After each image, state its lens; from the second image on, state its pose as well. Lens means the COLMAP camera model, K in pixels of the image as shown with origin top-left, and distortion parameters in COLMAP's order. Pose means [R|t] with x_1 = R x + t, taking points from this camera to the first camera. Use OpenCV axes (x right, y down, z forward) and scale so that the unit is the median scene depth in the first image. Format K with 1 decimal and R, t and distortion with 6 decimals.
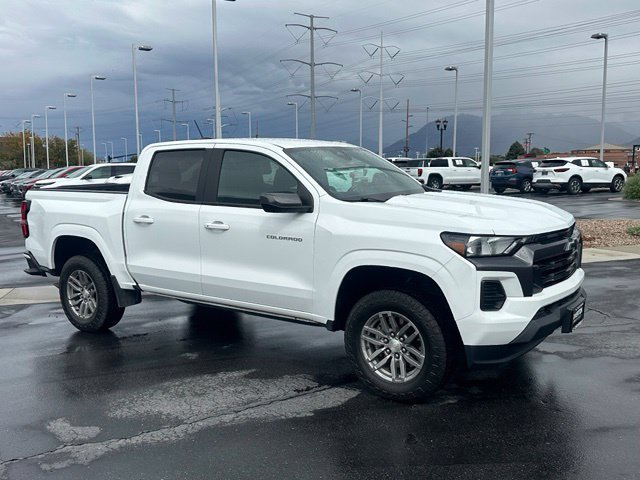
lens RADIAL K [[630.8, 0, 312.4], [0, 630.8, 237.0], [0, 0, 1]] dist [0.180547, -0.369121]
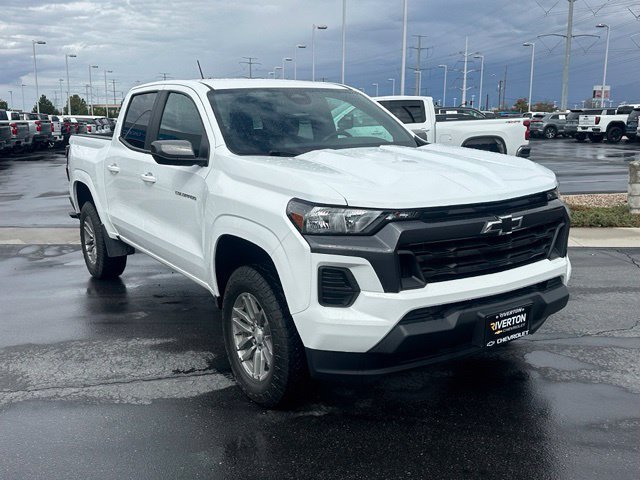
lens RADIAL K [[630.8, 0, 312.4], [0, 630.8, 237.0], [0, 0, 1]] dist [0.180547, -0.369121]
pose [[0.930258, 0.073421, -0.359484, 0.442679], [-0.045406, 0.995279, 0.085778, -0.024581], [0.364085, -0.063473, 0.929200, 0.262456]]
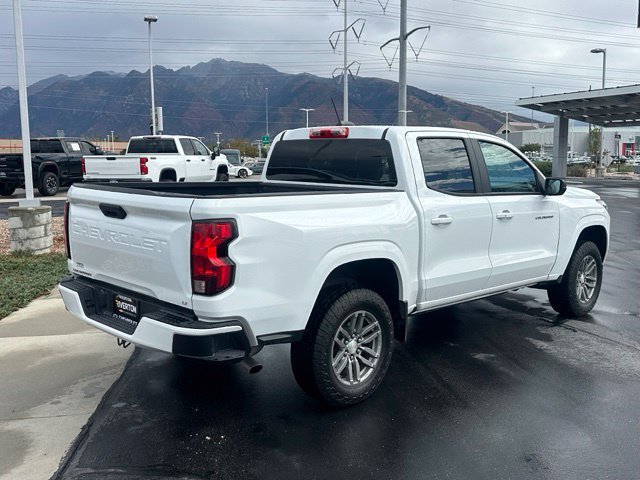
lens RADIAL K [[630.8, 0, 312.4], [0, 630.8, 237.0], [0, 0, 1]] dist [0.180547, -0.369121]
pose [[0.168137, -0.099993, 0.980679, -1.352604], [0.105992, 0.990908, 0.082864, -0.111635], [-0.980049, 0.090012, 0.177207, 1.252386]]
